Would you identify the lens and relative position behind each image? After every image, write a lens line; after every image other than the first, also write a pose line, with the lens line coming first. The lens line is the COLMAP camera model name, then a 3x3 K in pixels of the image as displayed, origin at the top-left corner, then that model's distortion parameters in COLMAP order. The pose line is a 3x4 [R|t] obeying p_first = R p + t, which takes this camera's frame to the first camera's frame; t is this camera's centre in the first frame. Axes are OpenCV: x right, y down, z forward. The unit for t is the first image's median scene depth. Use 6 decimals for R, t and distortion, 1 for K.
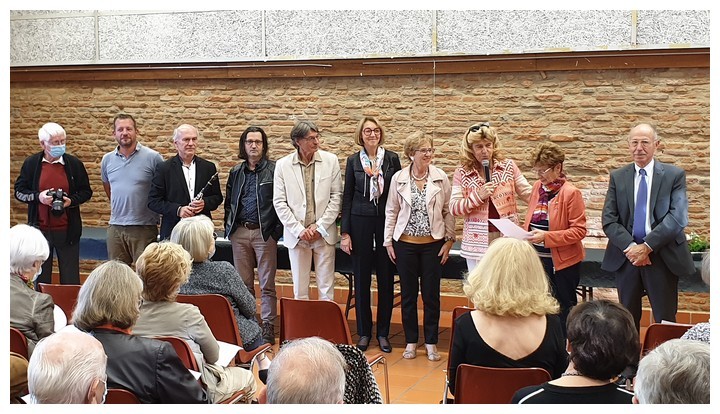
lens RADIAL K [[1036.1, 0, 361.5], [0, 1036.1, 194.3], [0, 0, 1]] dist [0.335364, -1.518148]
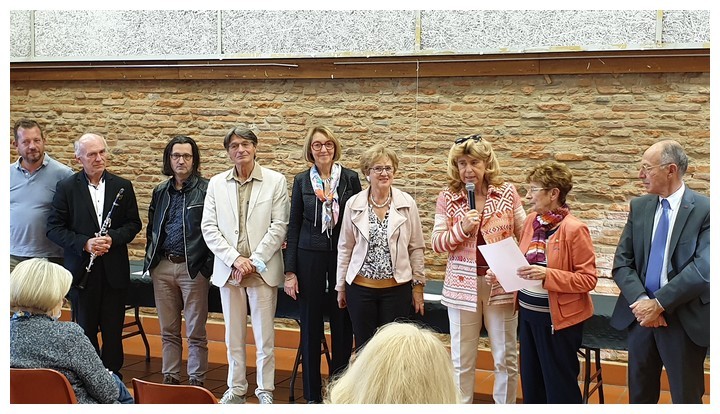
lens RADIAL K [[1051.1, 0, 360.0], [0, 1051.1, 207.0], [0, 0, 1]] dist [0.308324, -1.284618]
pose [[0.999174, 0.017521, -0.036676, 0.056182], [-0.017551, 0.999846, -0.000507, -0.010586], [0.036661, 0.001150, 0.999327, 0.155880]]
